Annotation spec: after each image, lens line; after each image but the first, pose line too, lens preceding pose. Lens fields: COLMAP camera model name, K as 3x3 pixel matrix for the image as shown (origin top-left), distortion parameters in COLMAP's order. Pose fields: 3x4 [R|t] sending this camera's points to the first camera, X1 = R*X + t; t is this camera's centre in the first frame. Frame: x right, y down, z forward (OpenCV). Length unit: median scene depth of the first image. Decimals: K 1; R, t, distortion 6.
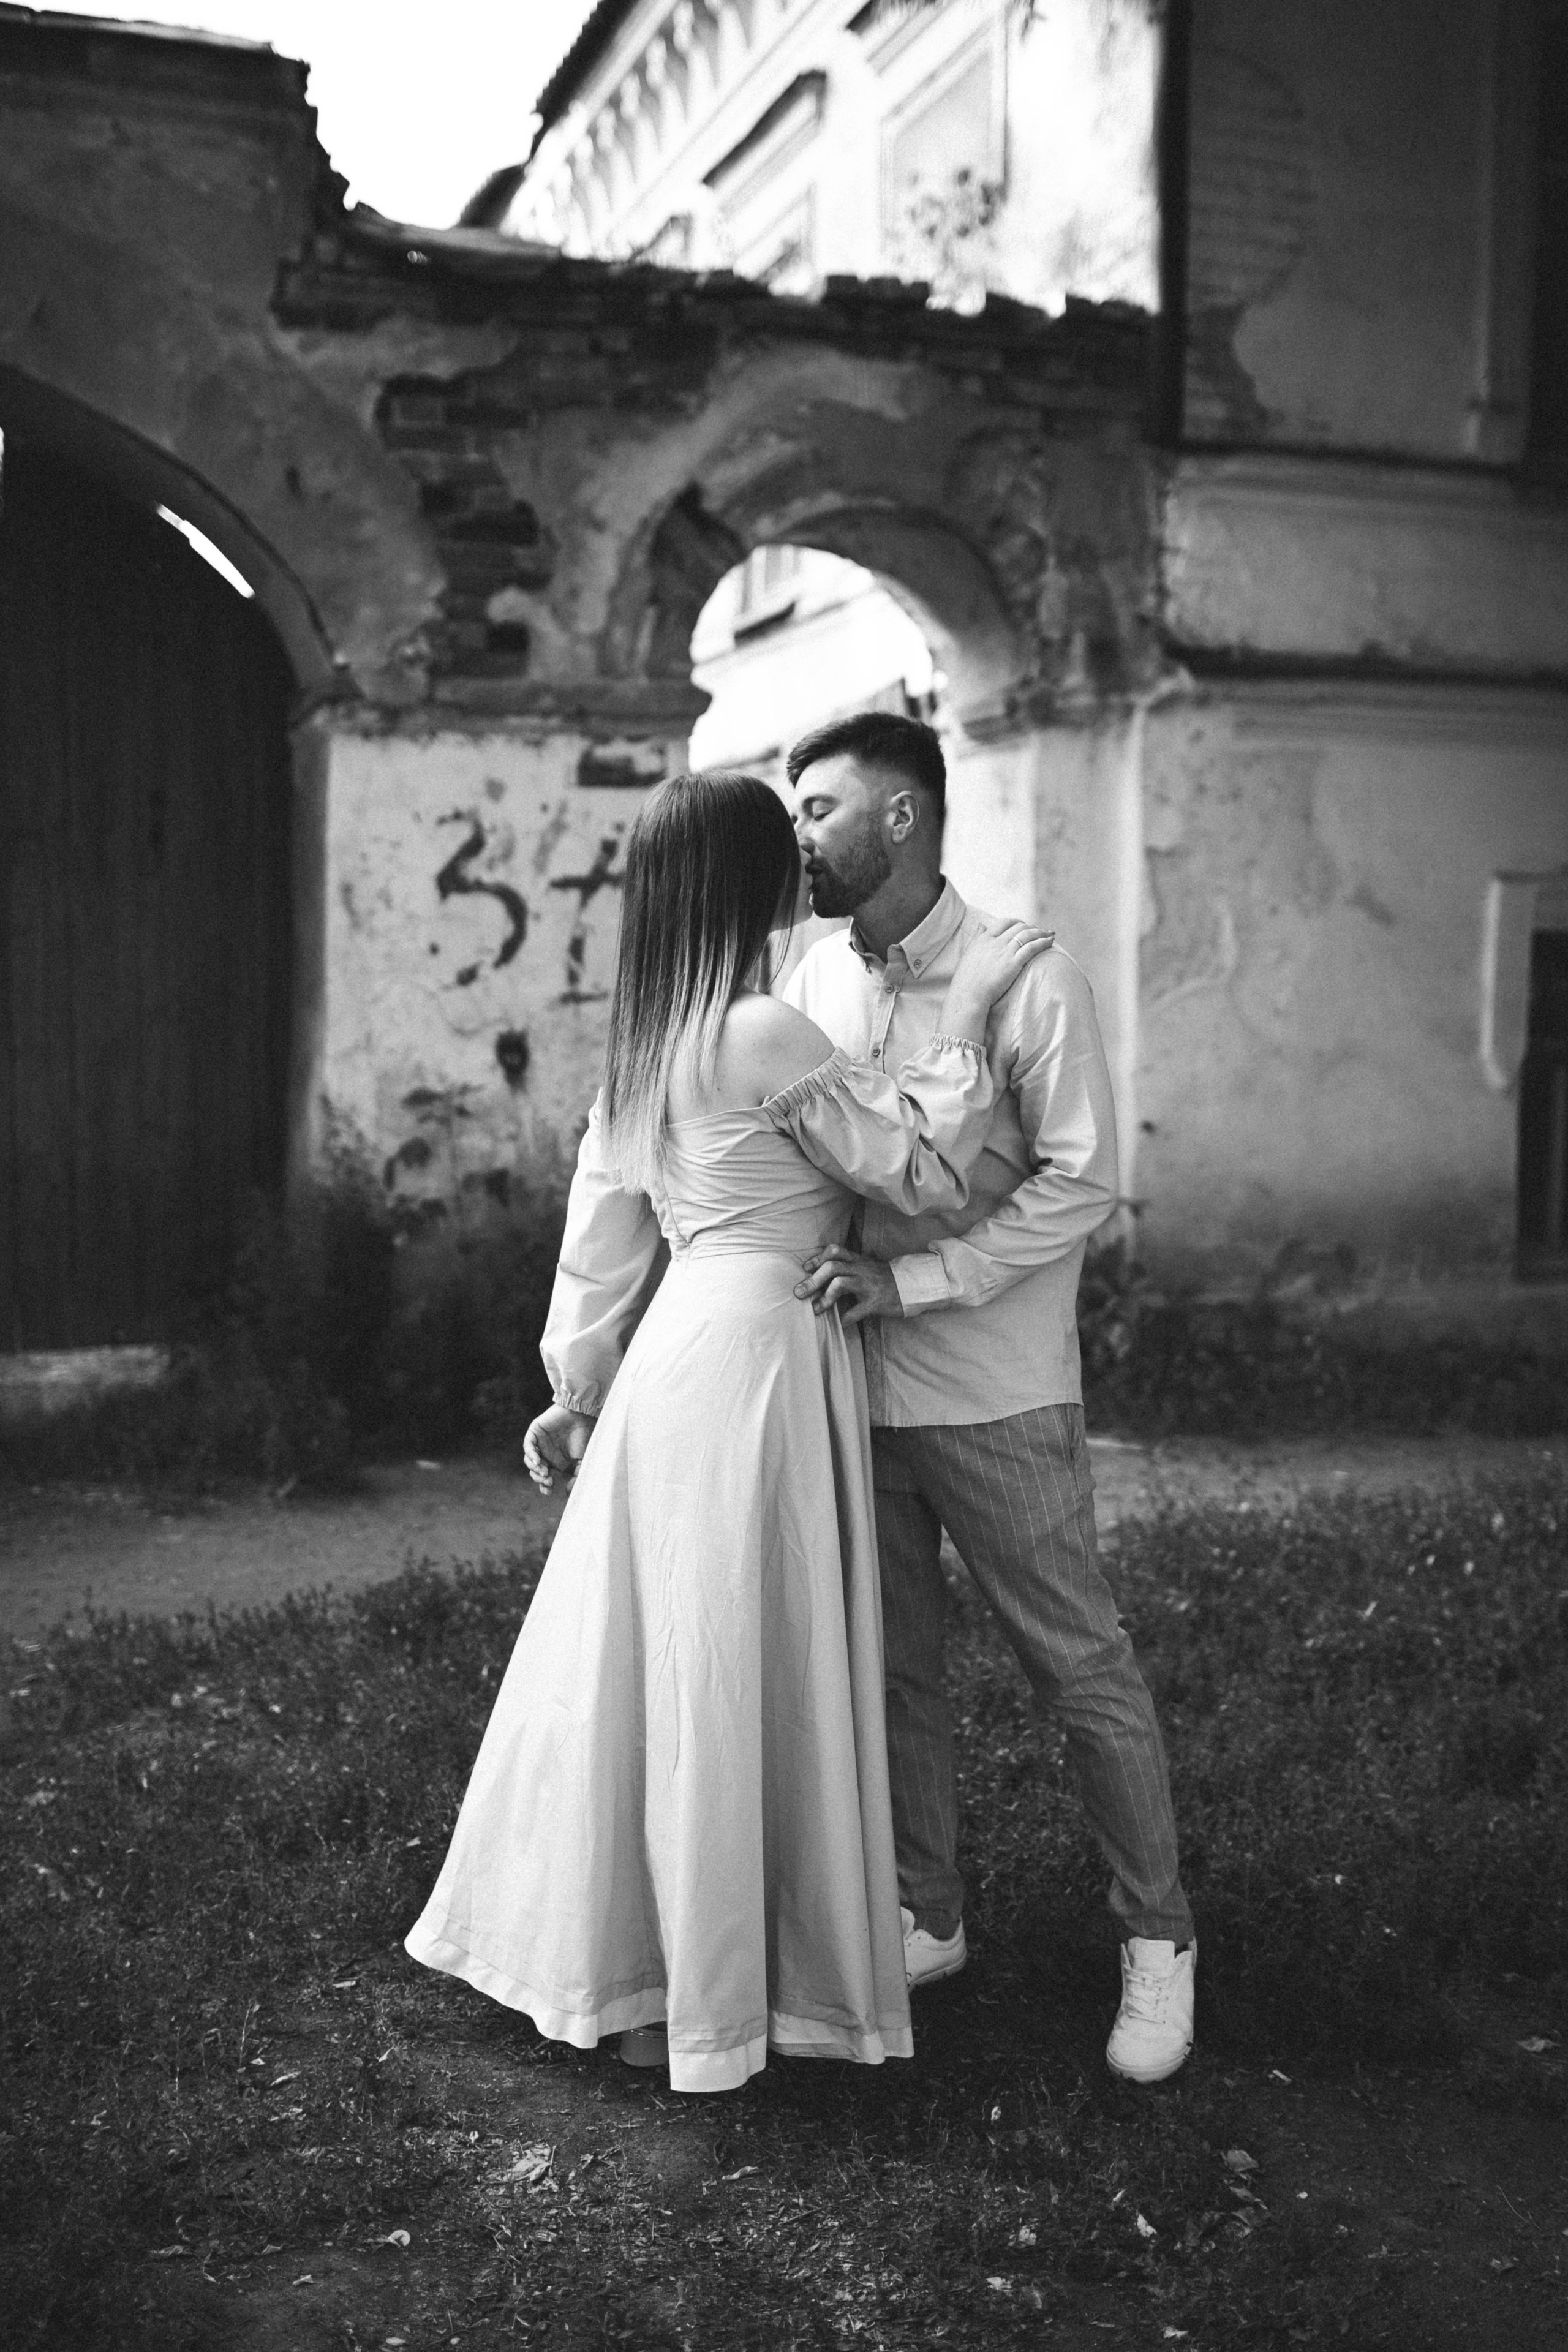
lens RADIAL K [[2323.3, 0, 788.7], [0, 2323.3, 1183.4], [0, 0, 1]] dist [-0.014102, 0.031152]
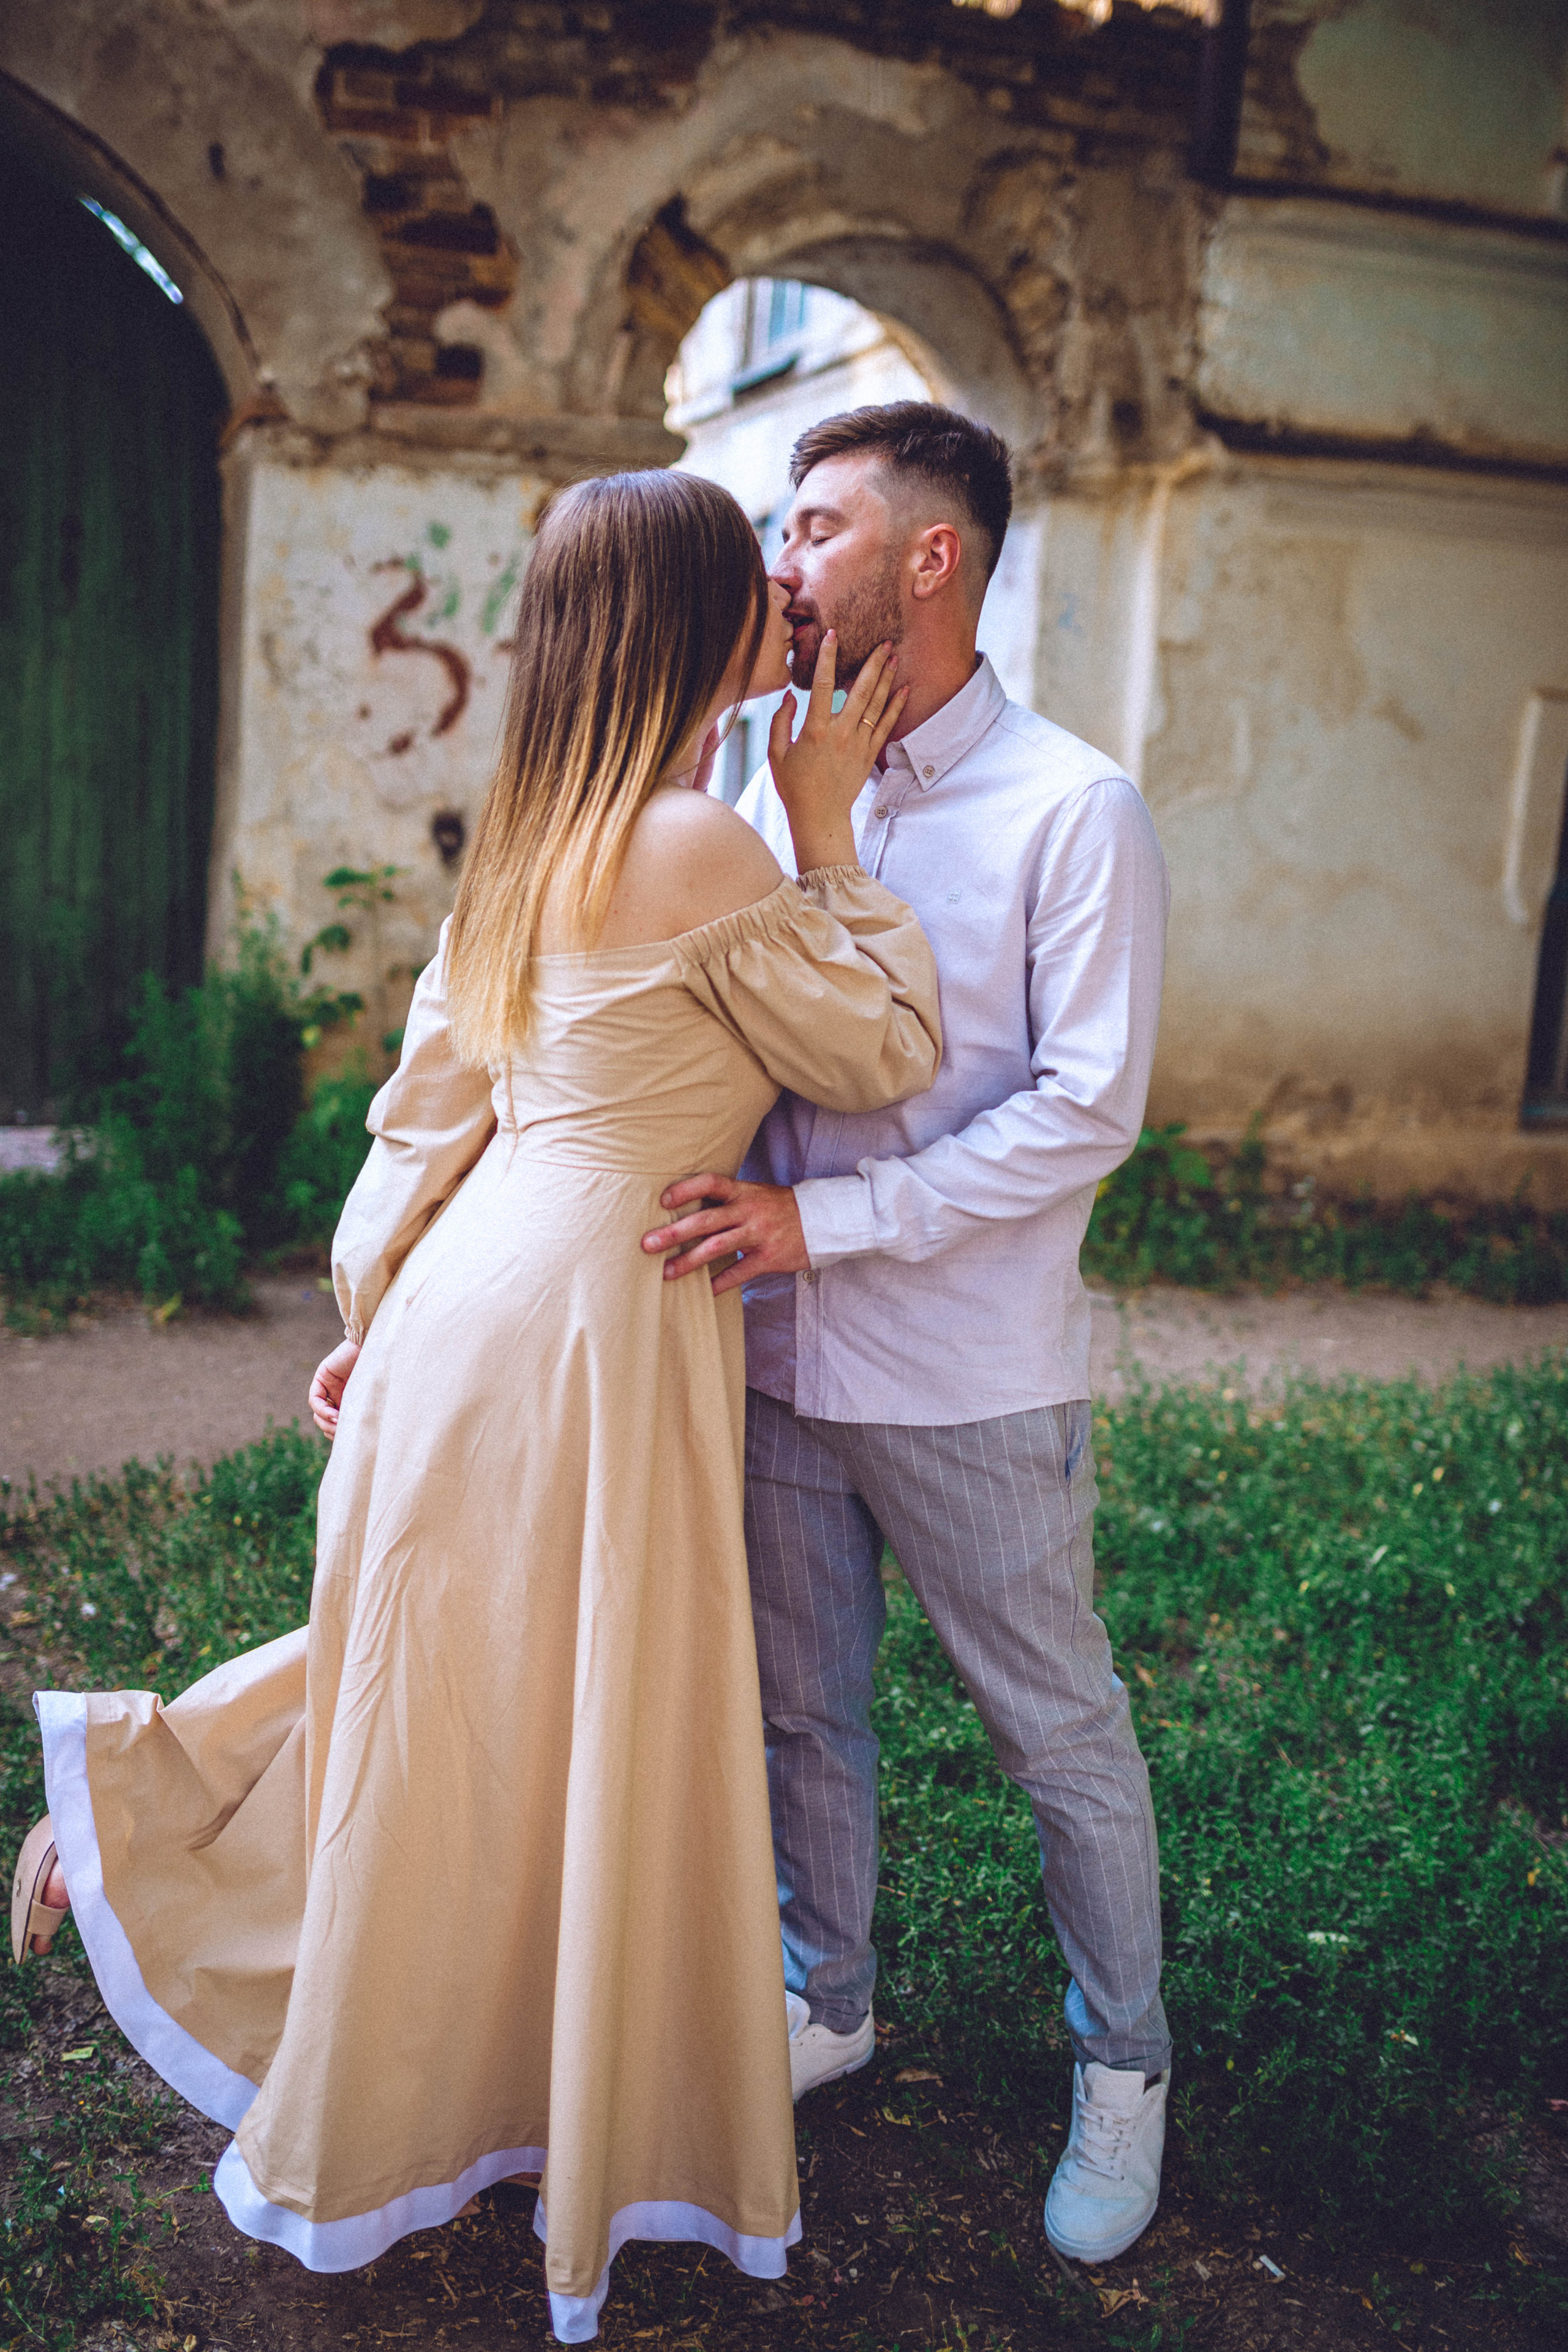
lens RADIAL K [[2267.9, 0, 783.3], [0, 2267.9, 1170.2], [0, 0, 1]] dist [-0.032669, 0.074056]
pose [[0.998662, 0.050856, 0.009351, 0.009771], [-0.051503, 0.994407, 0.092207, -0.013571], [-0.004609, -0.092565, 0.995696, 0.109411]]
